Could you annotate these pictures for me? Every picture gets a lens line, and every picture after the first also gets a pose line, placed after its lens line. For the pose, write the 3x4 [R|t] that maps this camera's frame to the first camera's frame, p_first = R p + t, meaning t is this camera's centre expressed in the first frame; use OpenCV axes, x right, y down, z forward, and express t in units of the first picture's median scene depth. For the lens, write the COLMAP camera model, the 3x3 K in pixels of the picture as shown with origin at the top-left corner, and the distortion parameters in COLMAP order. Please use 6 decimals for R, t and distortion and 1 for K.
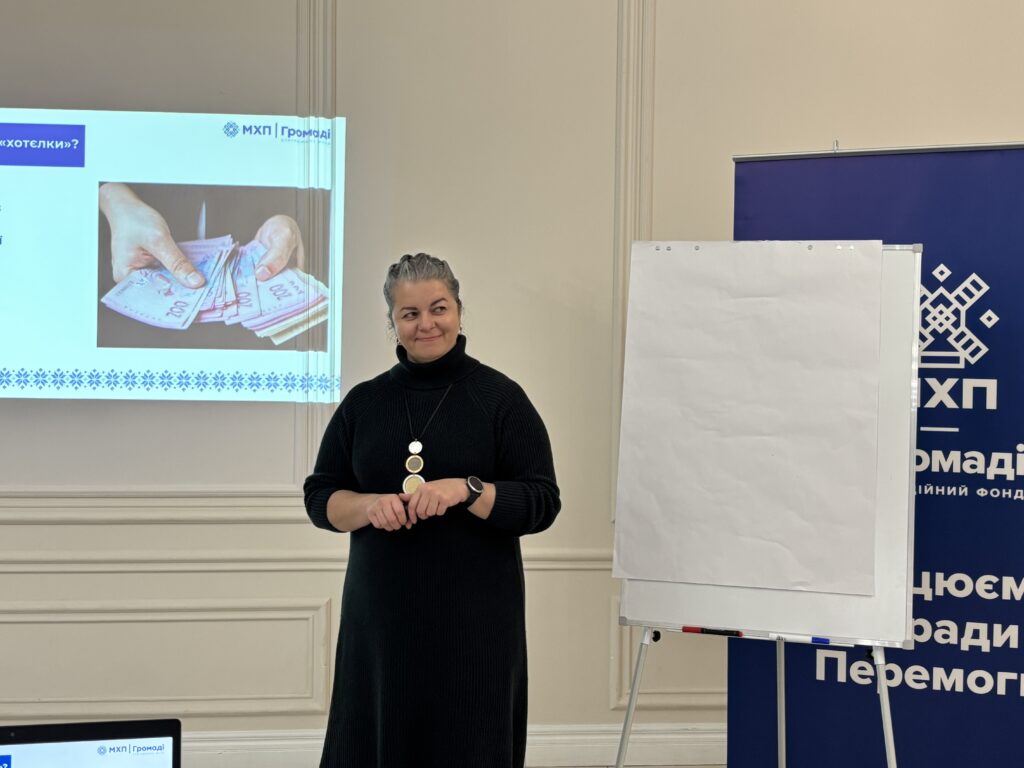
lens RADIAL K [[1385.7, 0, 508.3], [0, 1385.7, 382.2], [0, 0, 1]] dist [0.031895, 0.000000]
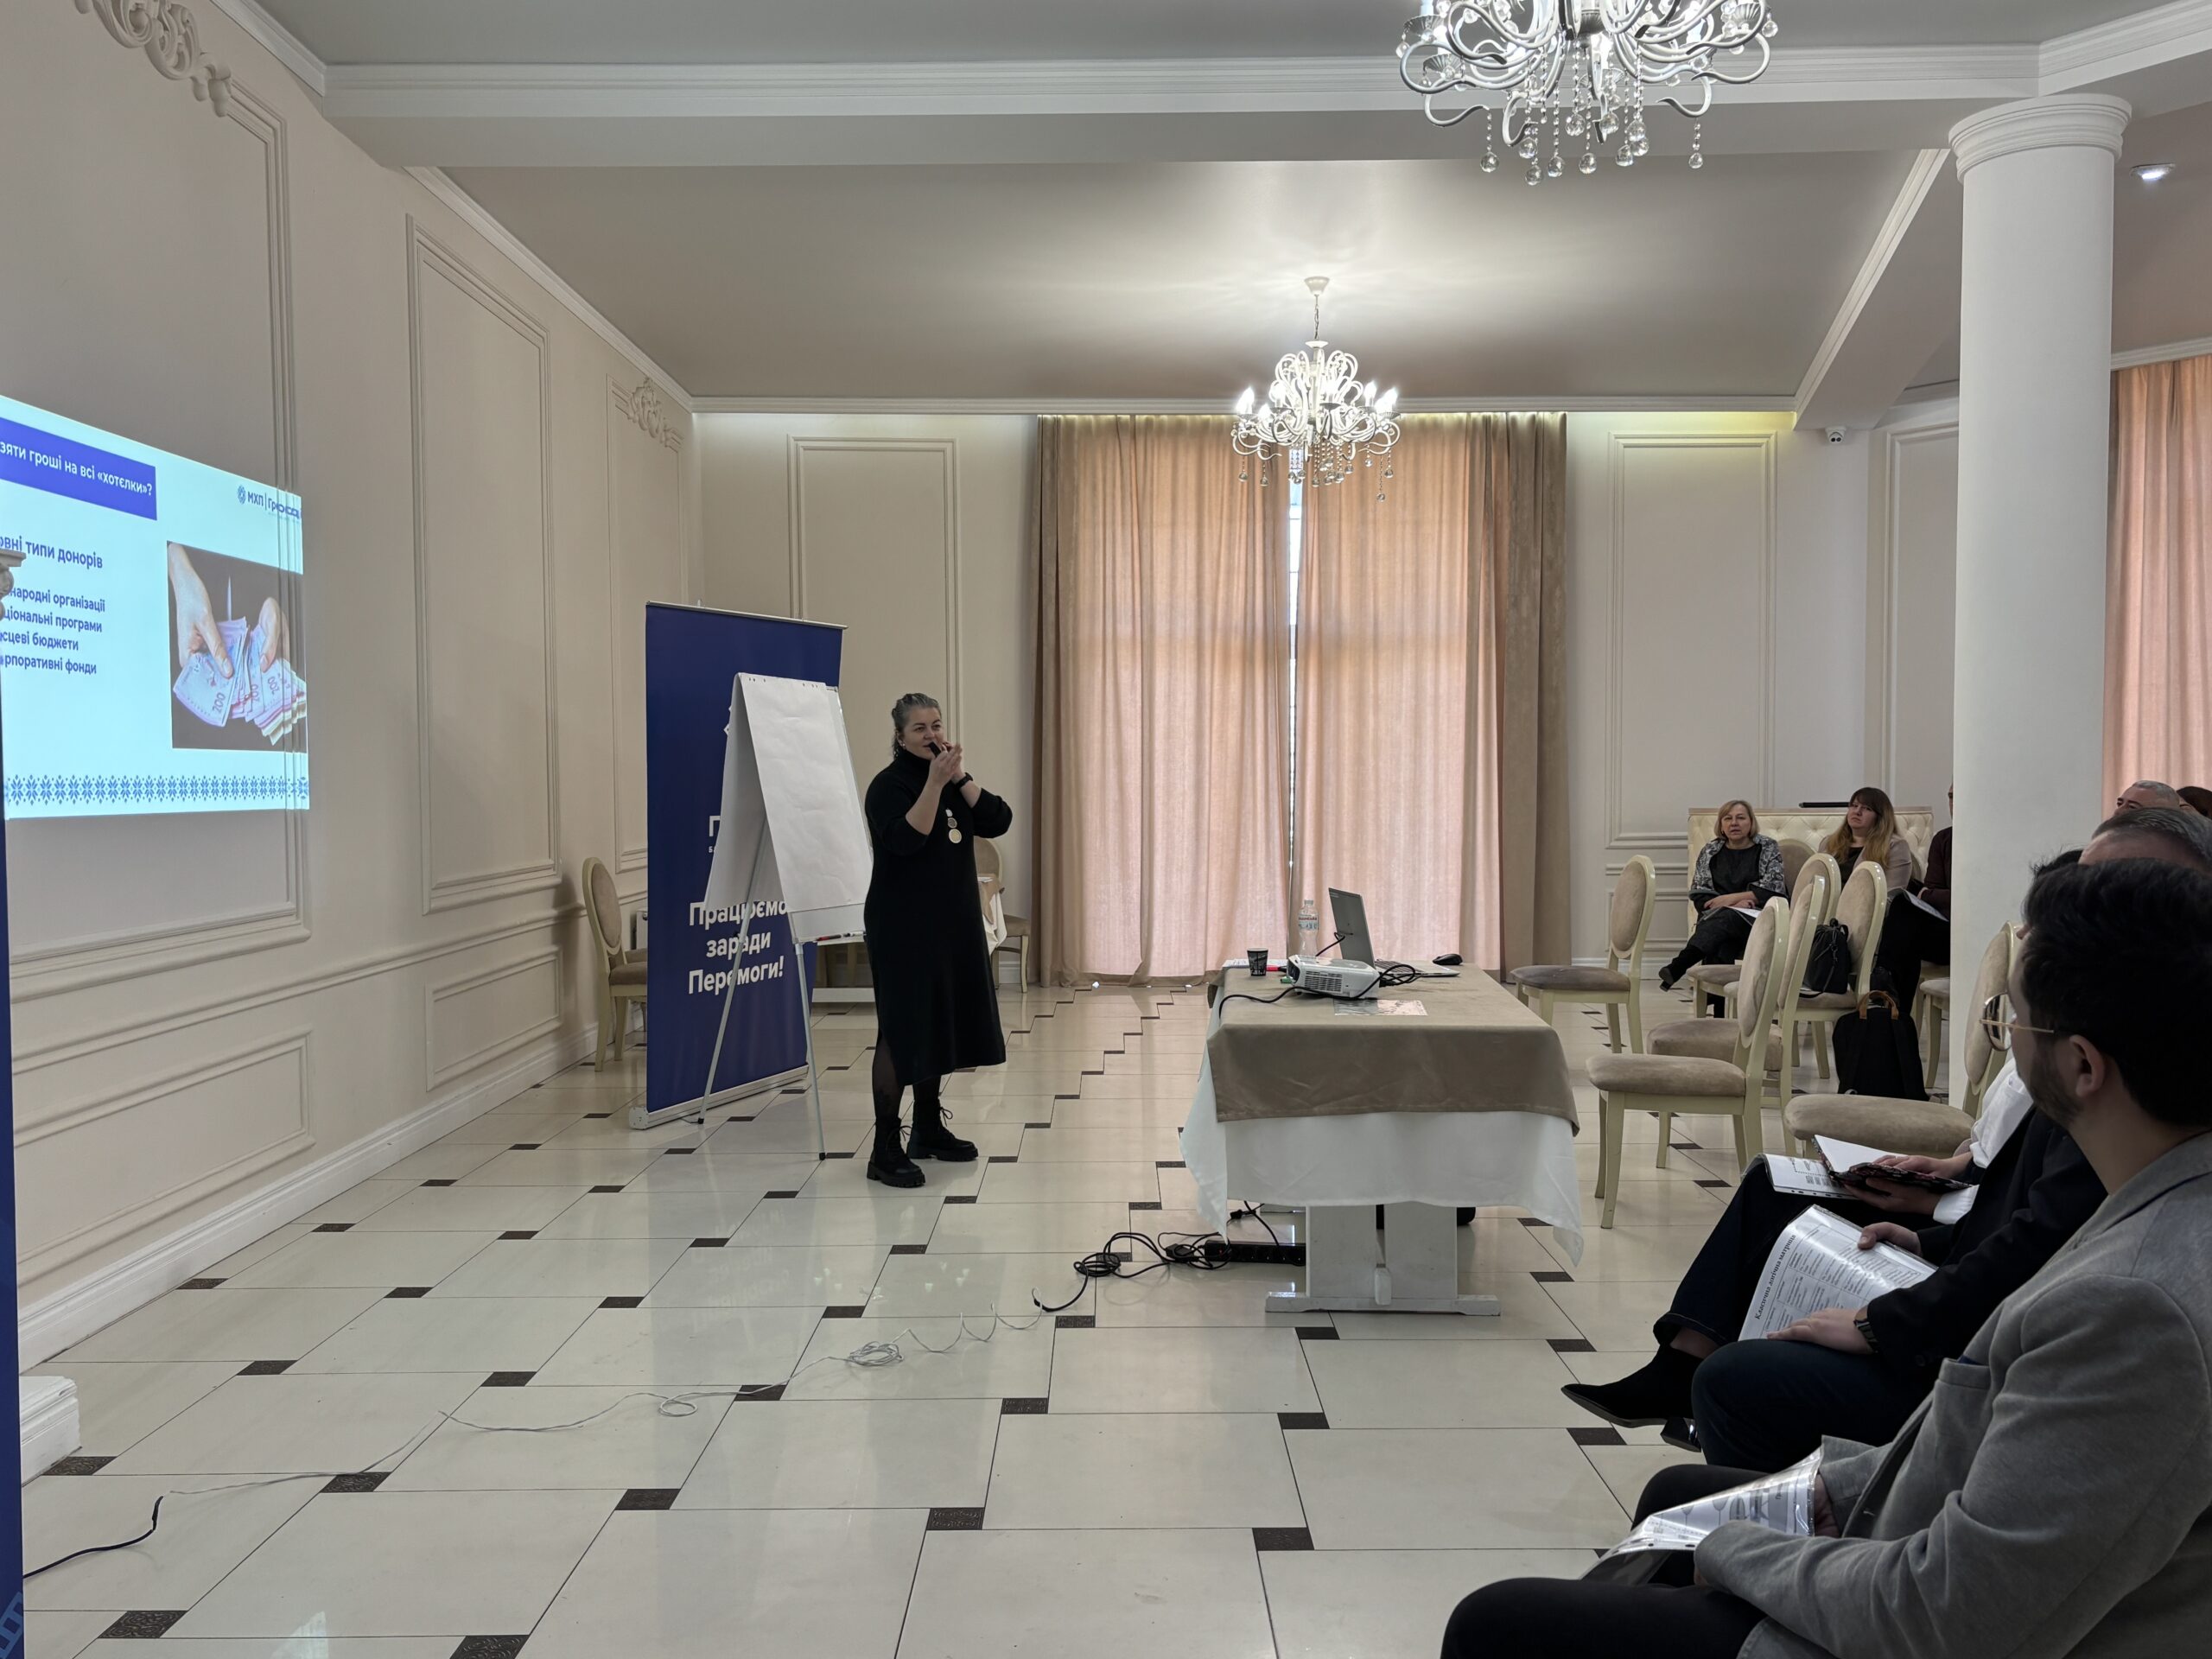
lens RADIAL K [[1809.3, 0, 1115.6], [0, 1809.3, 845.1], [0, 0, 1]] dist [0.024332, 0.014539]
pose [[0.088641, -0.053859, 0.994606, -1.564757], [0.014171, 0.998504, 0.052807, -0.020754], [-0.995963, 0.009414, 0.089271, 0.440073]]
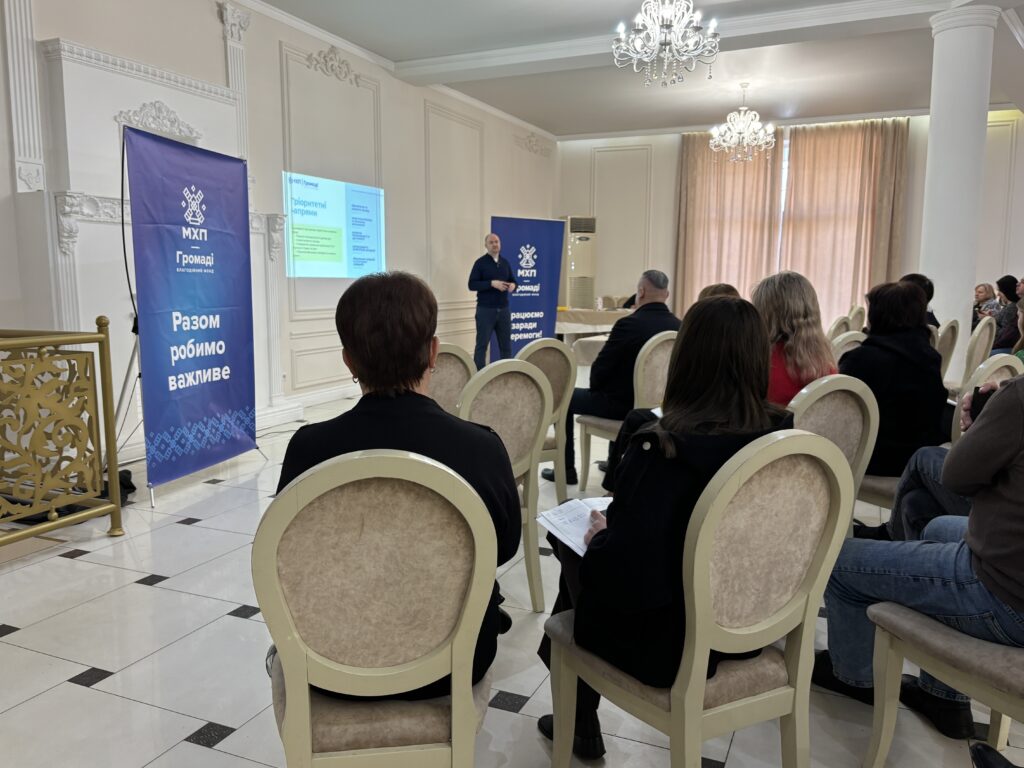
lens RADIAL K [[807.9, 0, 515.7], [0, 807.9, 388.2], [0, 0, 1]] dist [0.041292, -0.034412]
pose [[0.479544, -0.129978, 0.867838, -2.065645], [0.011936, 0.989844, 0.141656, 0.006361], [-0.877437, -0.057571, 0.476225, -0.257134]]
